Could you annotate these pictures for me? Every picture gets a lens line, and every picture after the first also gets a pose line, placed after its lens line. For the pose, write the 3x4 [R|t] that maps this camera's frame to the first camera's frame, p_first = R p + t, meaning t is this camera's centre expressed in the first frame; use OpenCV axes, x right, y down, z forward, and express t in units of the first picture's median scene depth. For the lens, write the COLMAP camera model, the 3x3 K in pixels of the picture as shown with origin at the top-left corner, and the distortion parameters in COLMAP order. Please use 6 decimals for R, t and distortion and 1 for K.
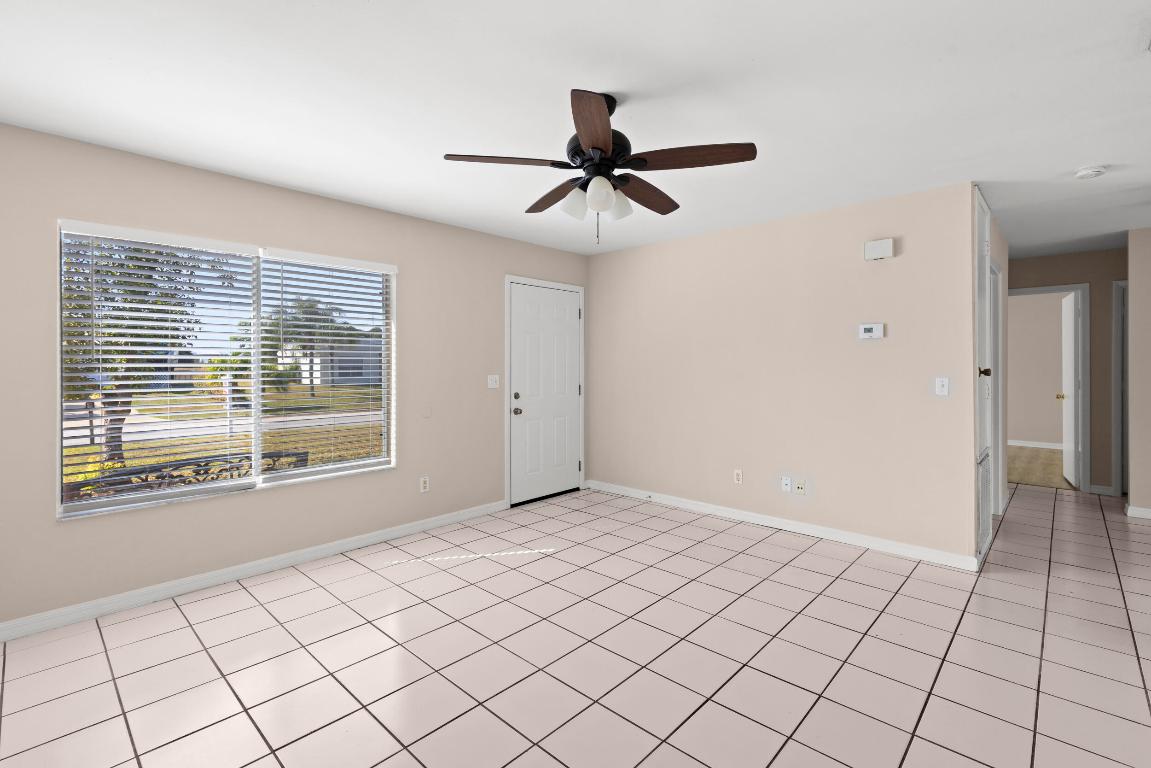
lens RADIAL K [[522.0, 0, 568.8], [0, 522.0, 362.3], [0, 0, 1]] dist [0.009769, -0.000532]
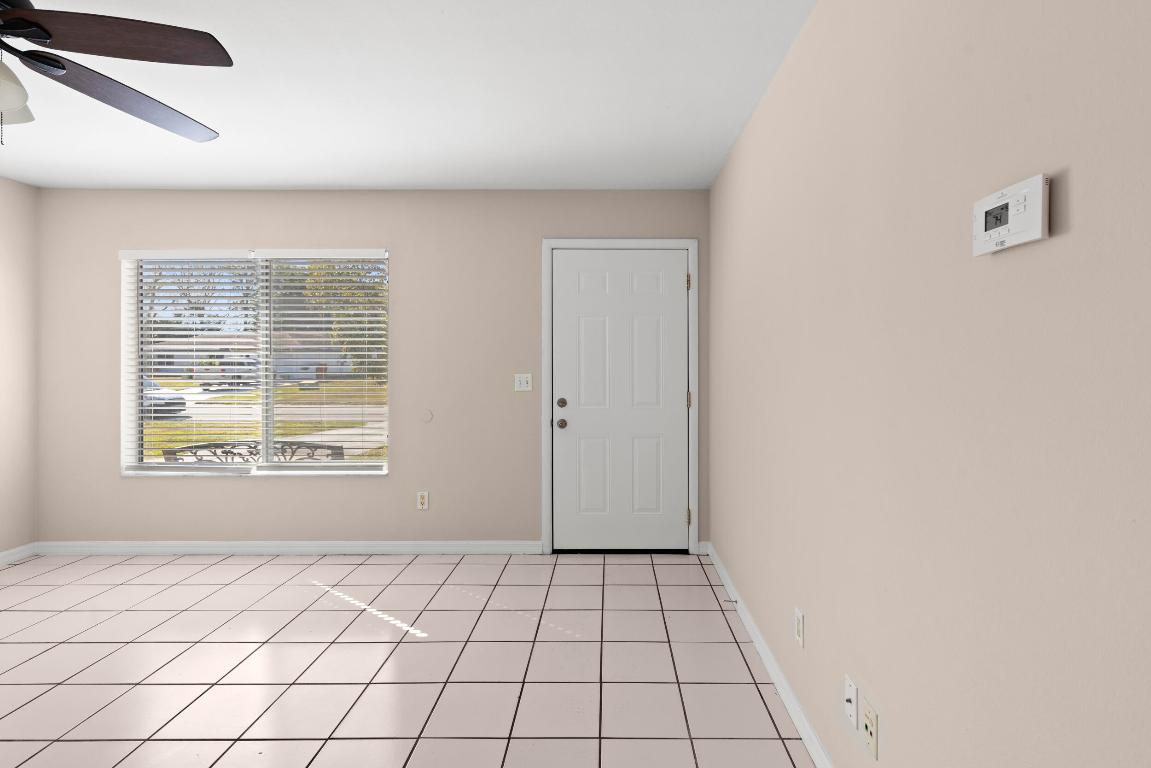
lens RADIAL K [[522.0, 0, 595.5], [0, 522.0, 359.6], [0, 0, 1]] dist [0.009769, -0.000532]
pose [[0.689647, 0.001213, -0.724145, 0.590273], [0.002264, 0.999990, 0.003831, 0.001228], [0.724142, -0.004282, 0.689637, 0.674115]]
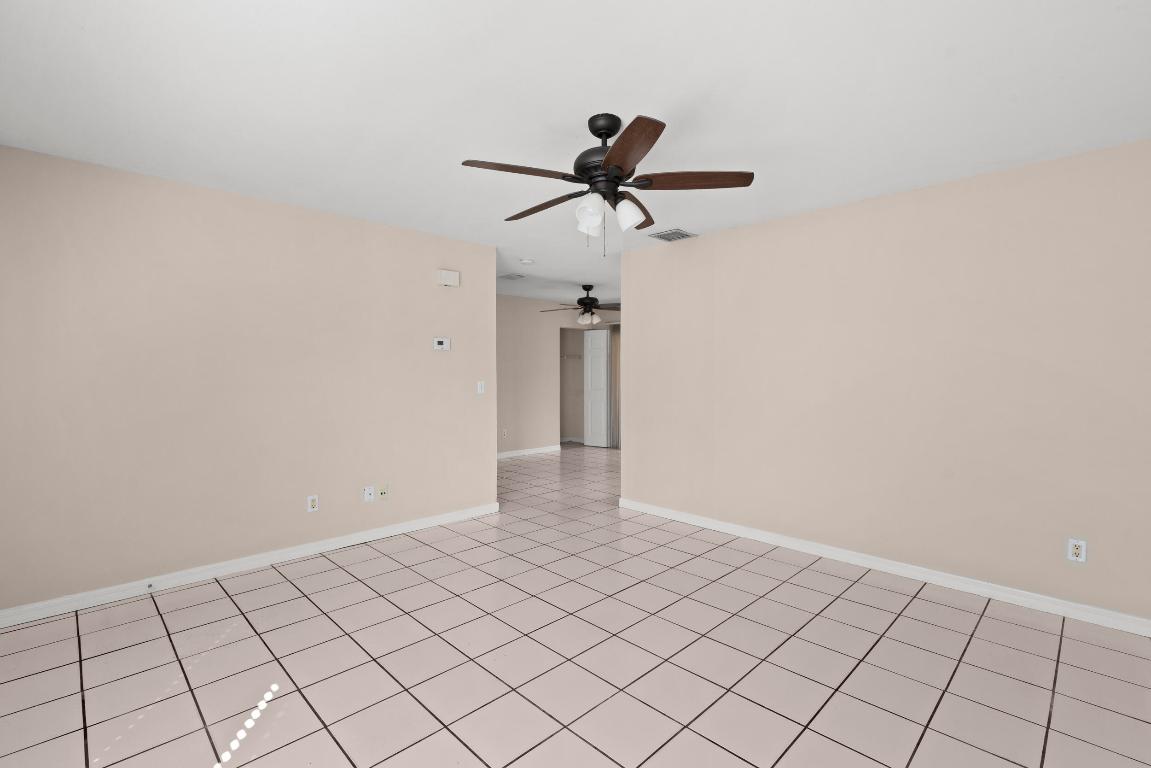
lens RADIAL K [[522.0, 0, 577.4], [0, 522.0, 382.3], [0, 0, 1]] dist [0.009769, -0.000532]
pose [[0.025456, -0.015086, 0.999562, -0.585824], [-0.000222, 0.999886, 0.015097, 0.009804], [-0.999676, -0.000607, 0.025450, 0.626376]]
